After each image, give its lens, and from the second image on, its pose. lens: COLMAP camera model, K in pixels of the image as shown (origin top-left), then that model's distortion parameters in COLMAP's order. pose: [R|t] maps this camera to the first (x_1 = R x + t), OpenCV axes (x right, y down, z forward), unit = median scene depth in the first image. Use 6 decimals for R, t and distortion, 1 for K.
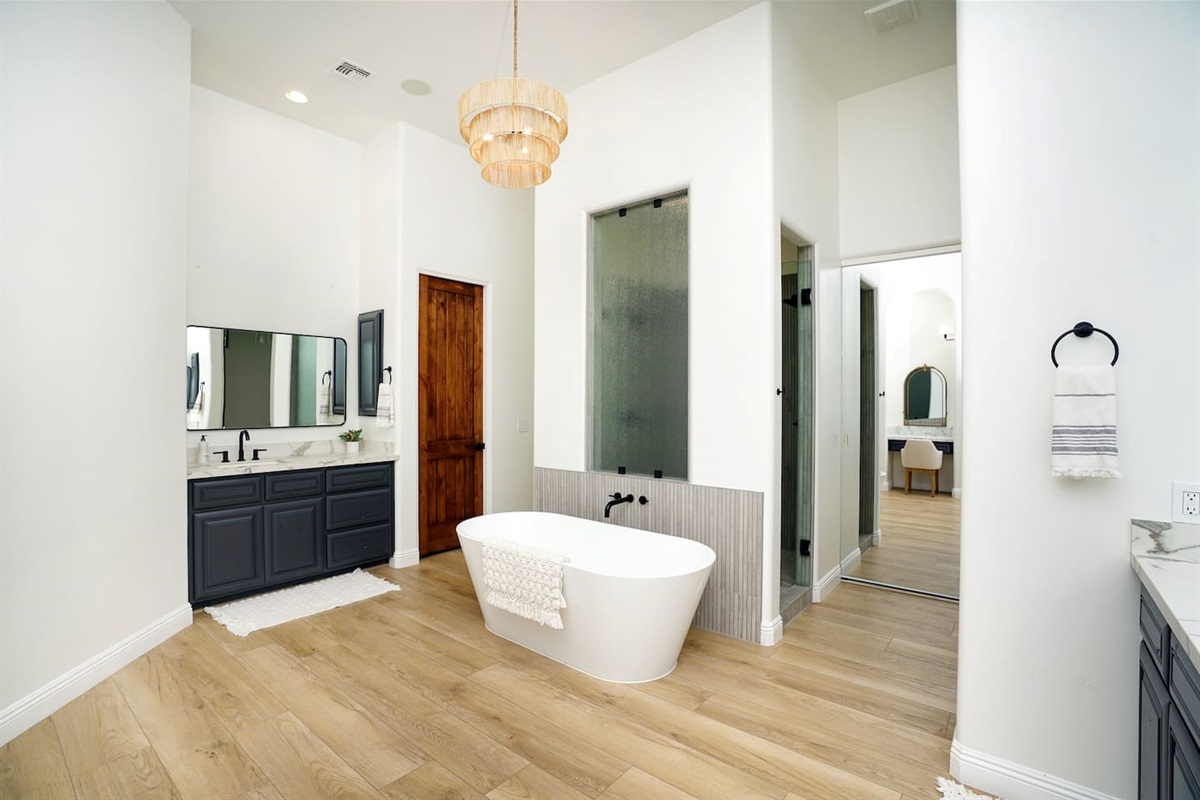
lens RADIAL K [[547.8, 0, 598.6], [0, 547.8, 400.1], [0, 0, 1]] dist [0.000018, 0.000001]
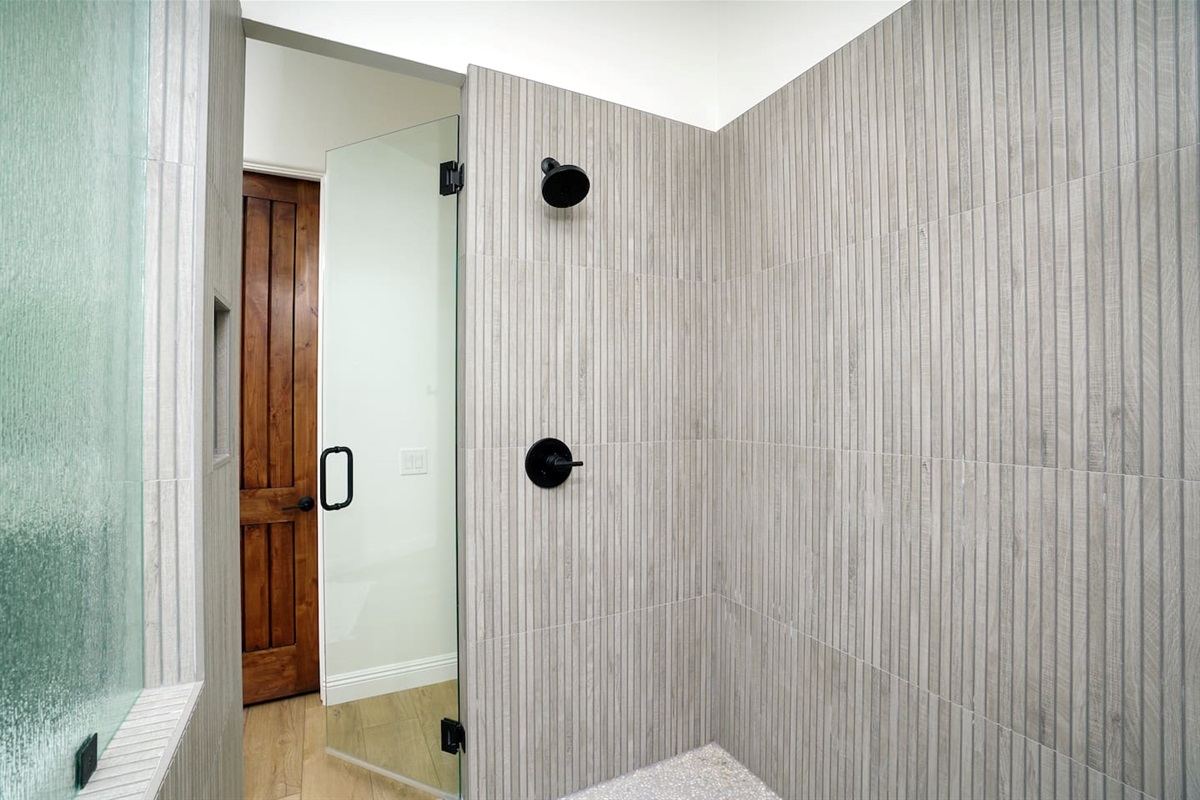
lens RADIAL K [[547.8, 0, 599.7], [0, 547.8, 400.4], [0, 0, 1]] dist [0.000018, 0.000001]
pose [[0.895953, -0.004711, -0.444124, 0.243834], [0.000169, 0.999947, -0.010266, -0.004039], [0.444149, 0.009123, 0.895907, 0.673099]]
